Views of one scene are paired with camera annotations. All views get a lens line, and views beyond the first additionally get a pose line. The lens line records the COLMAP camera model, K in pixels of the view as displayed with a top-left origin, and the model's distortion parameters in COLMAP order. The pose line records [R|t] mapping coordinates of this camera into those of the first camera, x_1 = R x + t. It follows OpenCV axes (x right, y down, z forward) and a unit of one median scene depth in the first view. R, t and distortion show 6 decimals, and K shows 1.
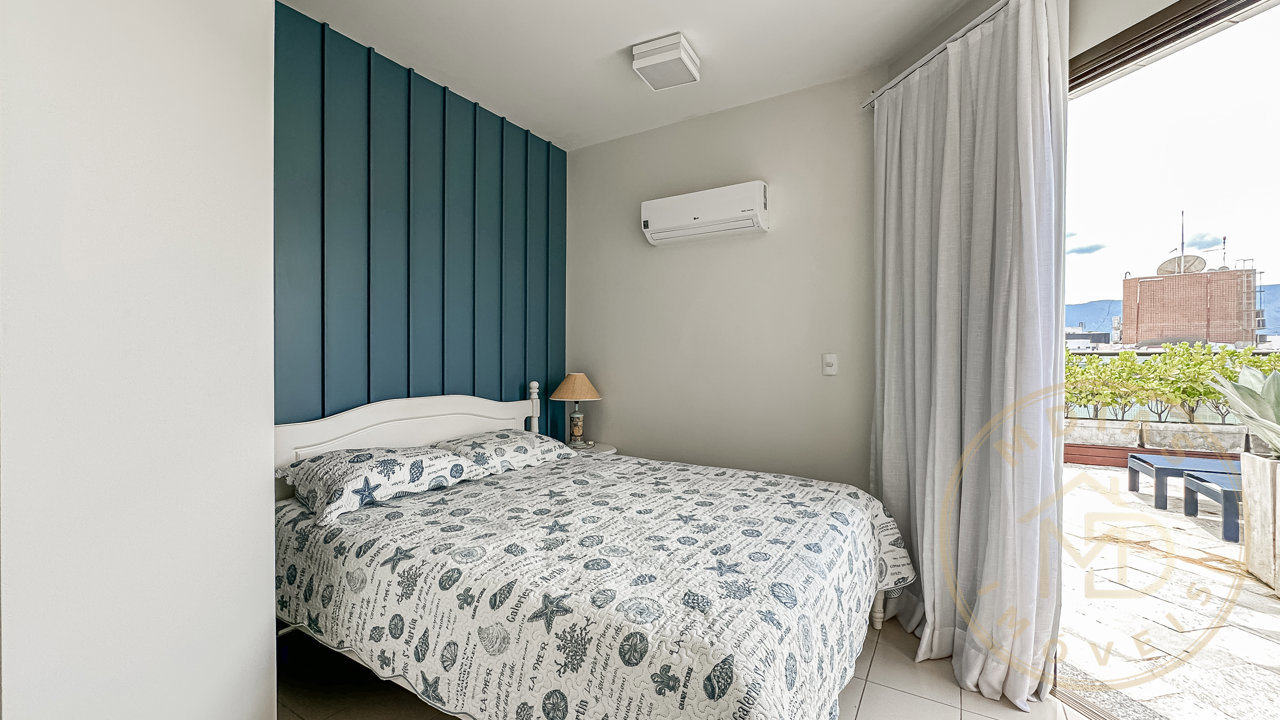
lens RADIAL K [[524.6, 0, 636.5], [0, 524.6, 361.8], [0, 0, 1]] dist [-0.006578, 0.001541]
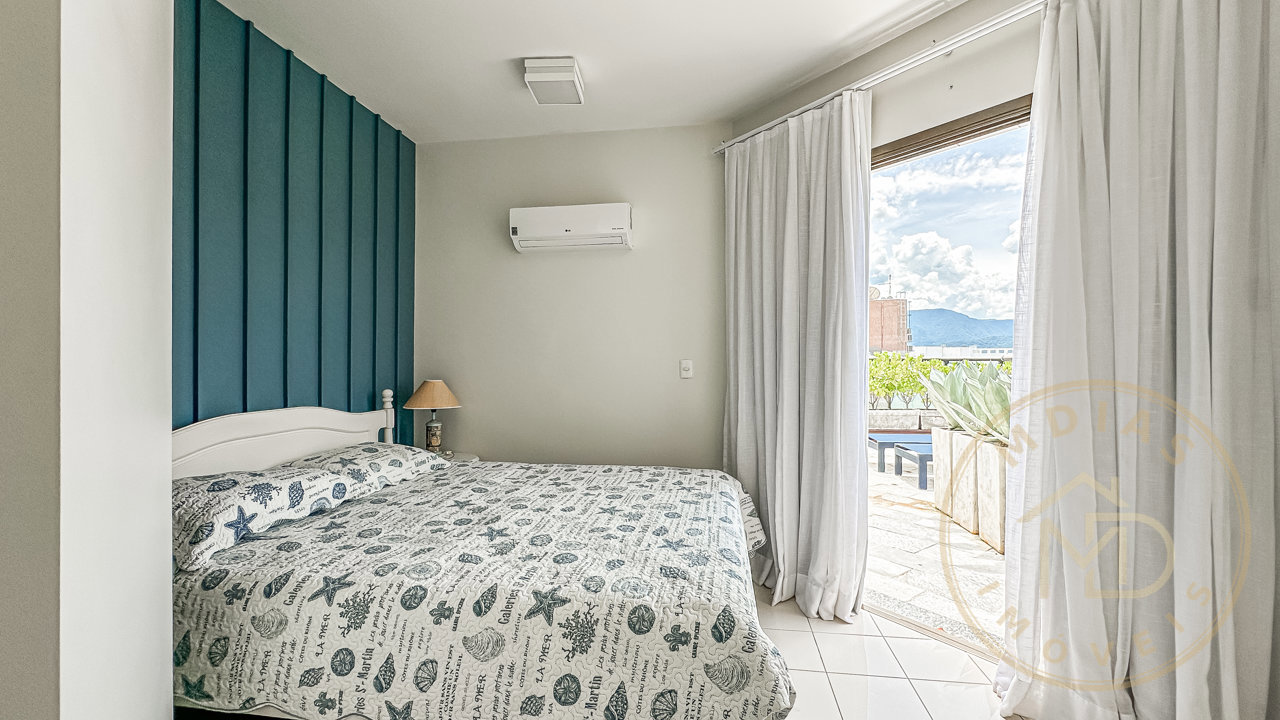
lens RADIAL K [[524.6, 0, 639.8], [0, 524.6, 362.9], [0, 0, 1]] dist [-0.006578, 0.001541]
pose [[0.915911, -0.001879, 0.401377, -0.258303], [0.004936, 0.999966, -0.006583, -0.001373], [-0.401351, 0.008011, 0.915889, -0.026375]]
